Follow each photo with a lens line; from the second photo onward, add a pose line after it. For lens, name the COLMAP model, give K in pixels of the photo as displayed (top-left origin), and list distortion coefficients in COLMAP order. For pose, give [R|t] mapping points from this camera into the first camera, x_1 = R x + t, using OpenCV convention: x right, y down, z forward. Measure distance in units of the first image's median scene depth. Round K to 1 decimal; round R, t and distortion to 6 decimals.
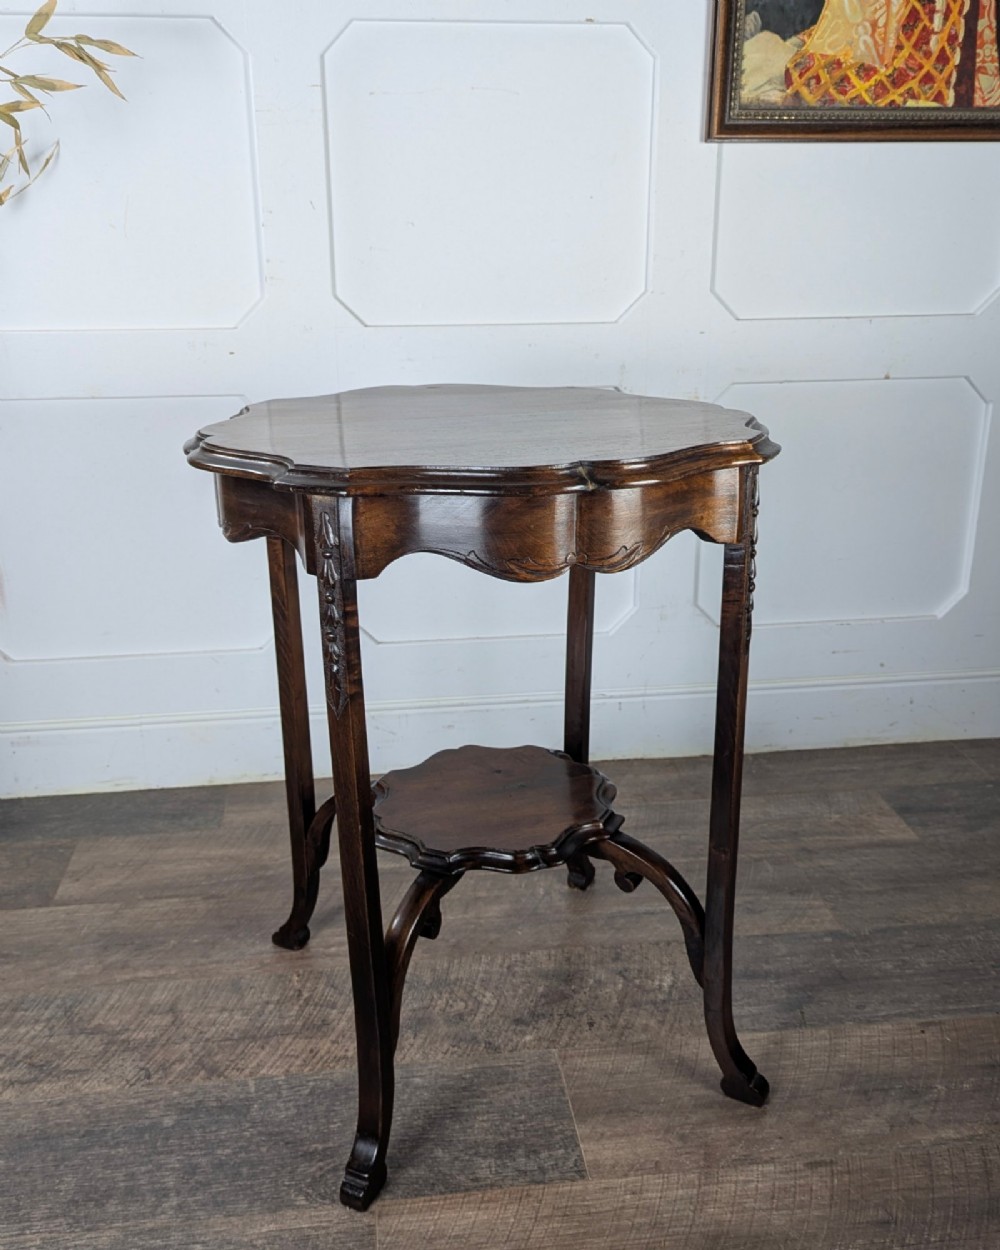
lens RADIAL K [[1148.2, 0, 493.0], [0, 1148.2, 613.6], [0, 0, 1]] dist [0.037169, -0.007565]
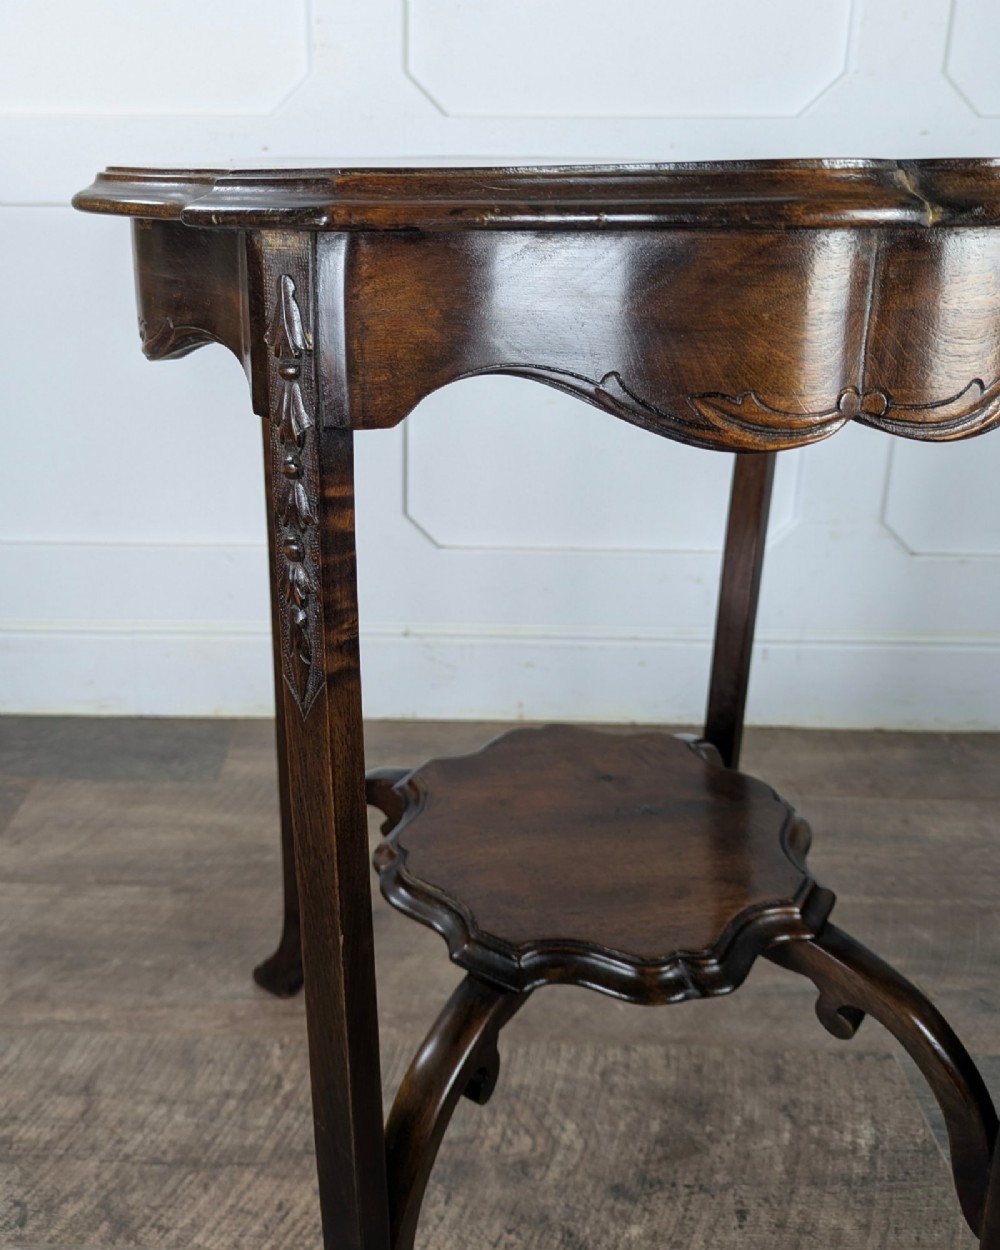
lens RADIAL K [[1095.9, 0, 420.4], [0, 1095.9, 493.6], [0, 0, 1]] dist [0.042792, -0.052352]
pose [[0.988793, 0.054937, -0.138820, -0.021183], [-0.057226, 0.998282, -0.012546, -0.000033], [0.137892, 0.020350, 0.990238, 0.414626]]
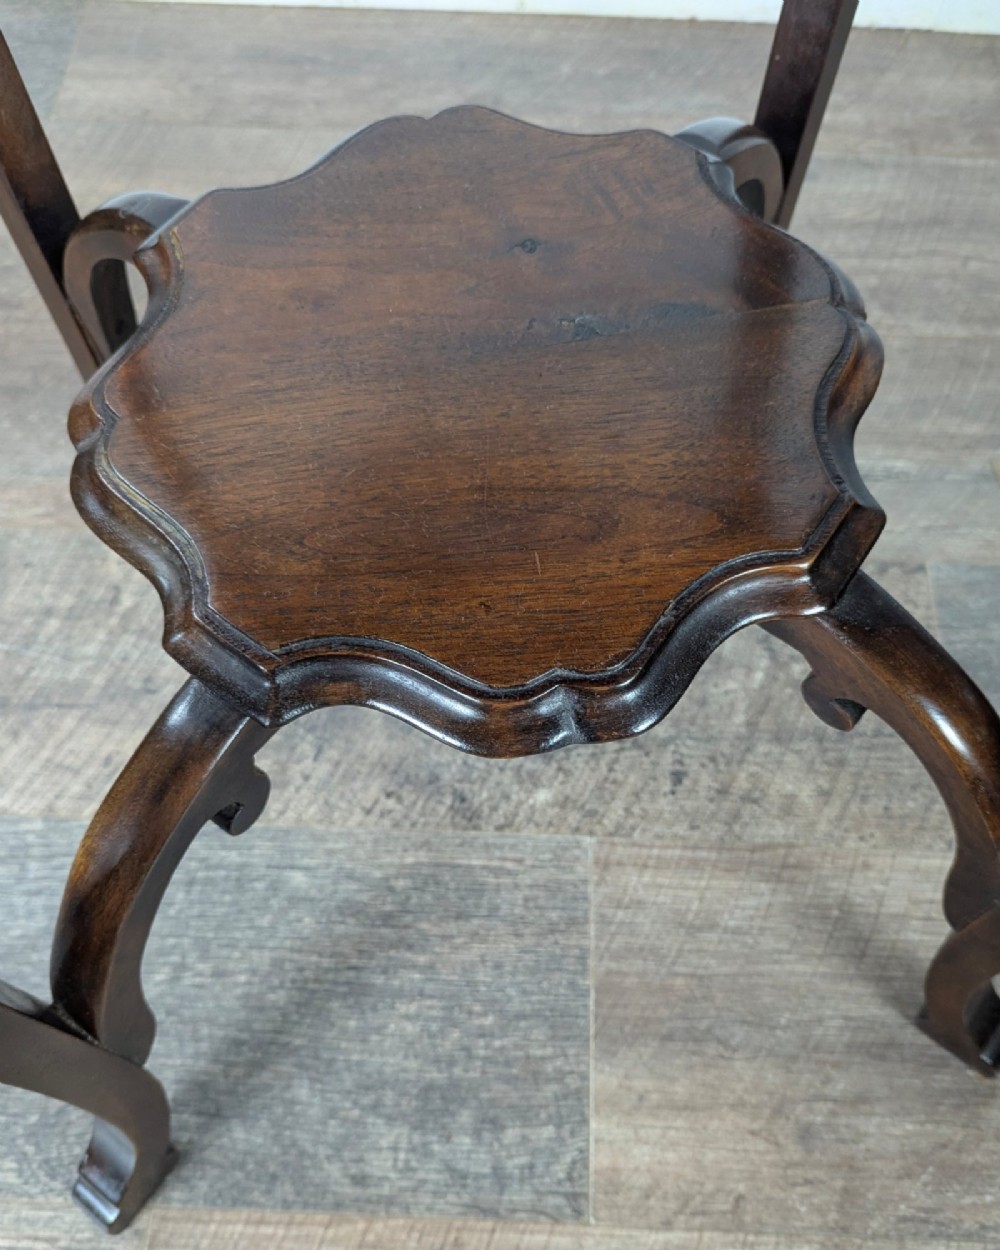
lens RADIAL K [[1091.6, 0, 517.7], [0, 1091.6, 674.5], [0, 0, 1]] dist [0.028162, -0.038907]
pose [[0.987333, 0.150168, -0.051213, 0.036520], [-0.070119, 0.702536, 0.708185, 0.004903], [0.142326, -0.695623, 0.704167, 0.717004]]
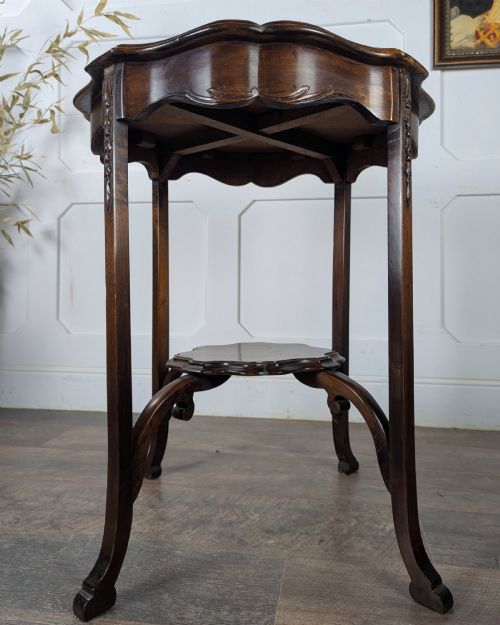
lens RADIAL K [[511.3, 0, 255.1], [0, 511.3, 267.9], [0, 0, 1]] dist [0.047362, -0.052058]
pose [[0.961681, 0.003377, -0.274151, 0.178141], [-0.096399, 0.940244, -0.326571, 0.269623], [0.256666, 0.340485, 0.904540, 0.349039]]
